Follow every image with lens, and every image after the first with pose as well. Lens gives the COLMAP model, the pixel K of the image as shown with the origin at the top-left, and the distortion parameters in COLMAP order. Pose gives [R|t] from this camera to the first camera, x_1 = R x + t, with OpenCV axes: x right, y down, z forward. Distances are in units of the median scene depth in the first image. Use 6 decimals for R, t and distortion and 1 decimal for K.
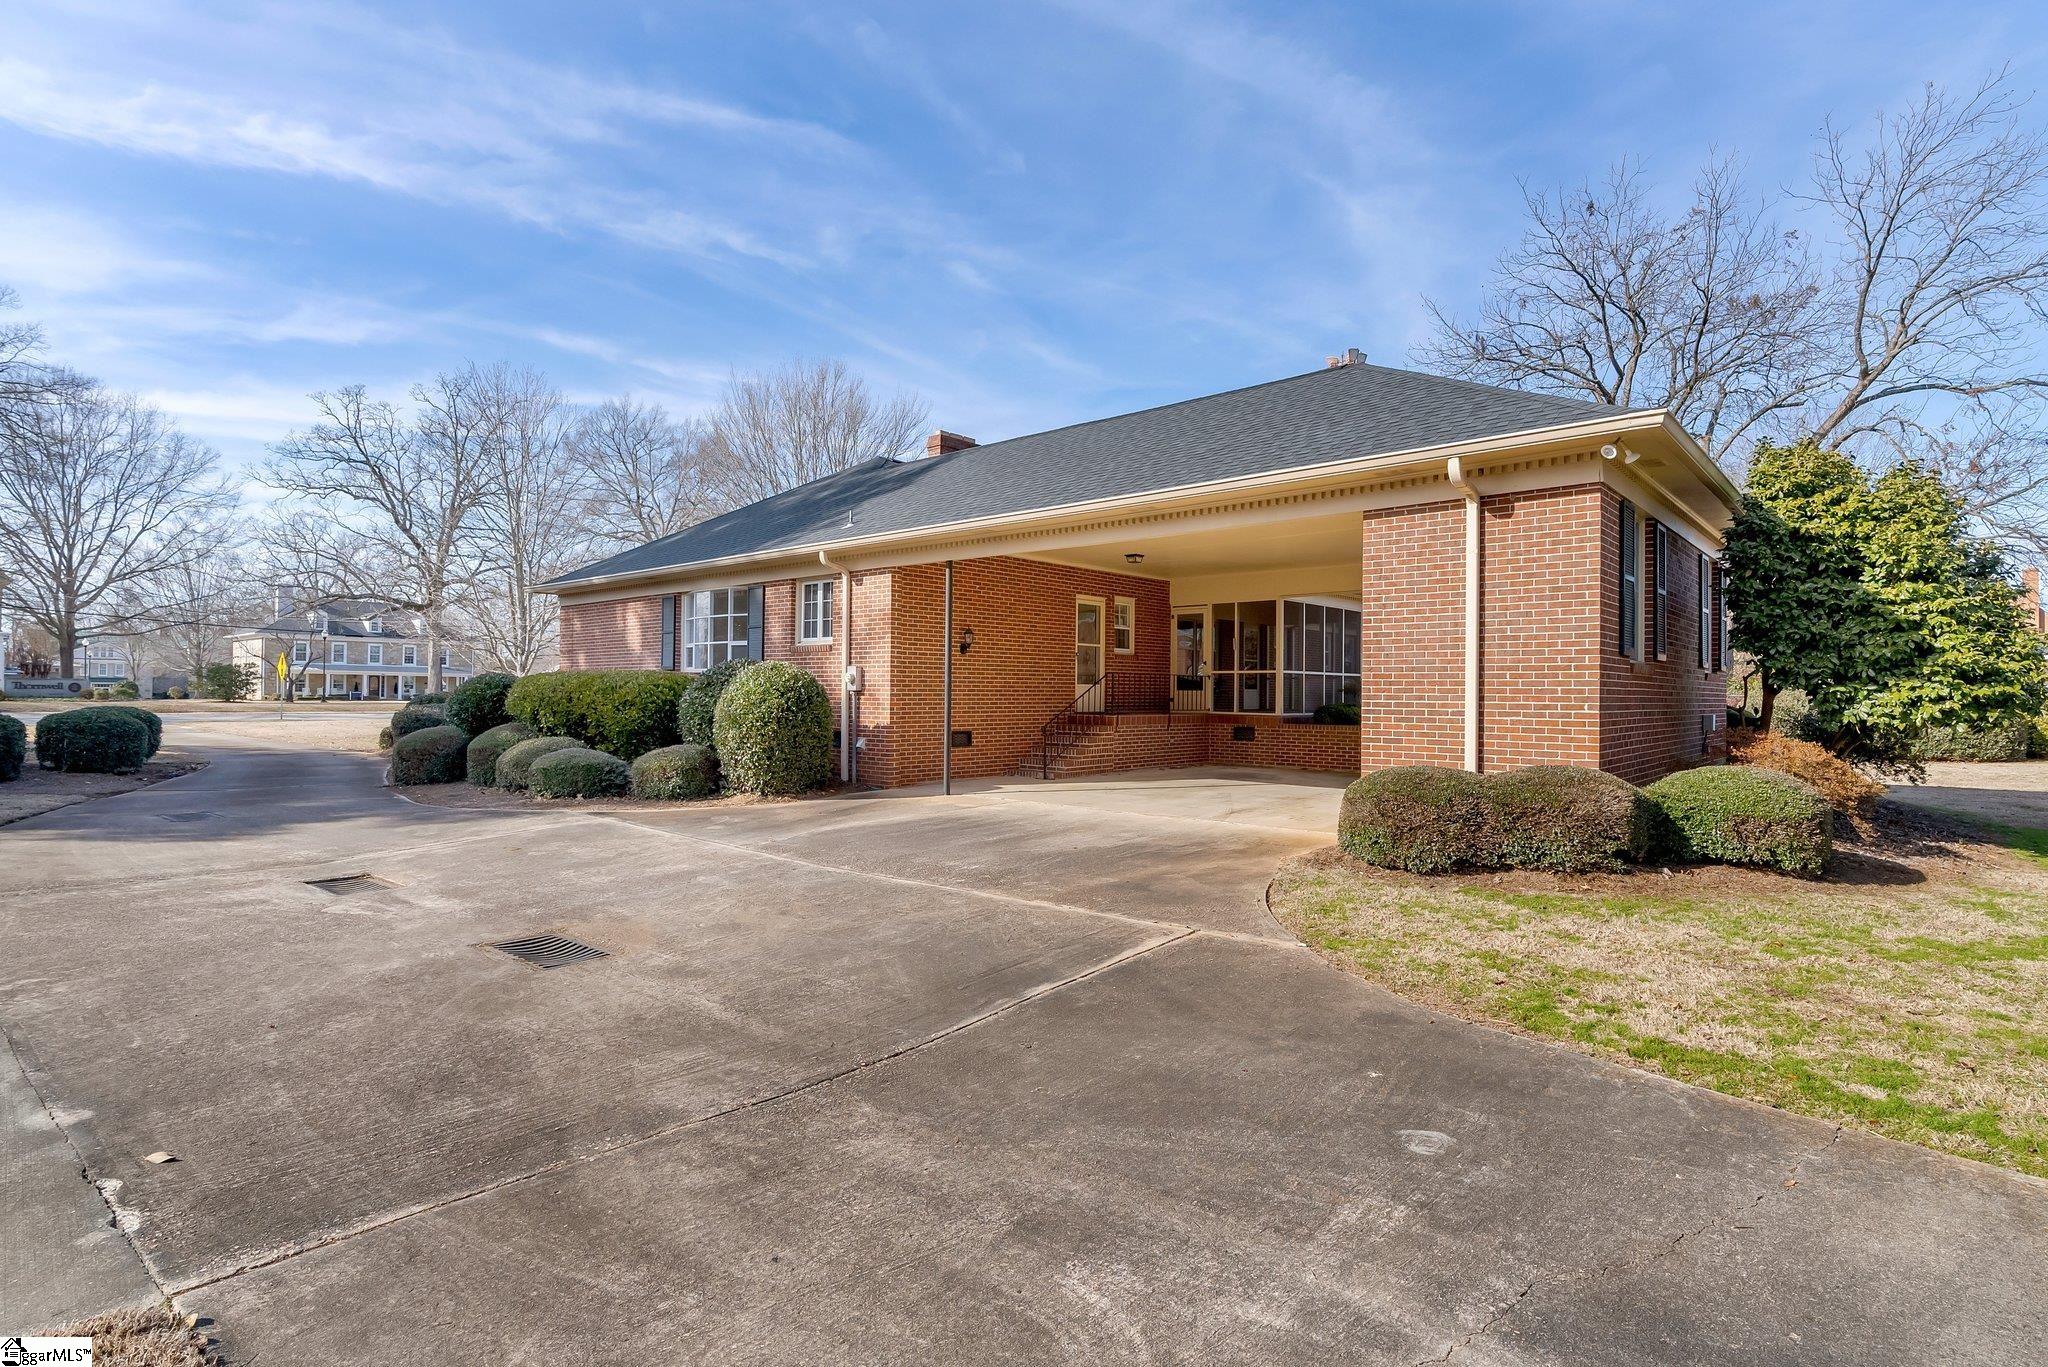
lens RADIAL K [[1033.0, 0, 1025.6], [0, 1033.0, 677.4], [0, 0, 1]] dist [-0.000837, -0.000010]
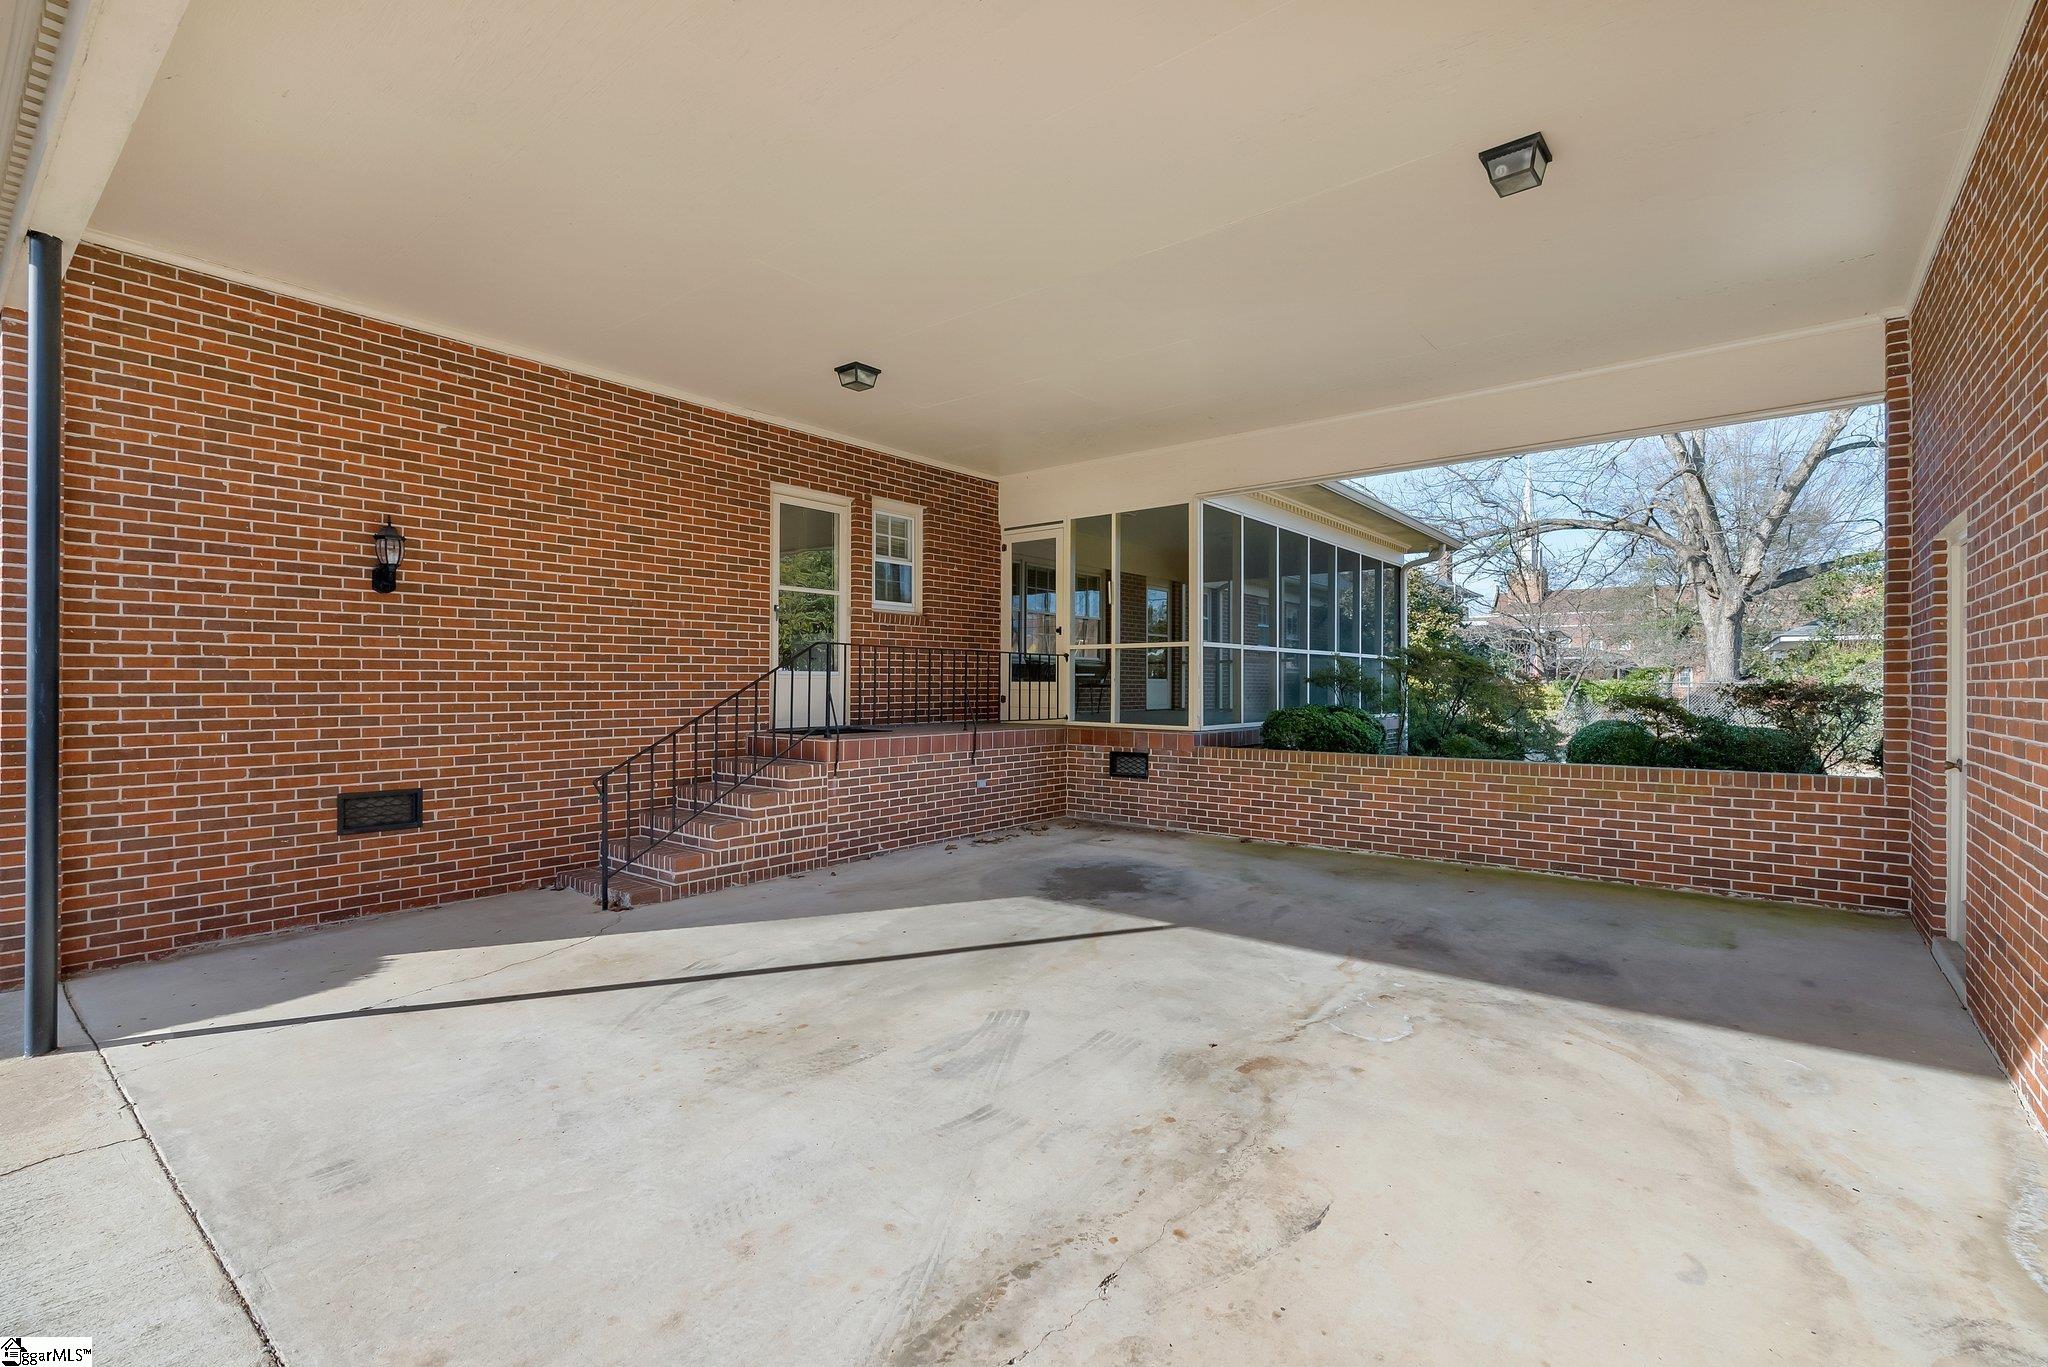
lens RADIAL K [[928.0, 0, 1020.3], [0, 928.0, 692.4], [0, 0, 1]] dist [-0.006629, 0.003441]
pose [[0.999053, -0.006794, 0.042983, 0.135537], [0.005726, 0.999673, 0.024919, 0.006023], [-0.043138, -0.024649, 0.998765, 0.530486]]
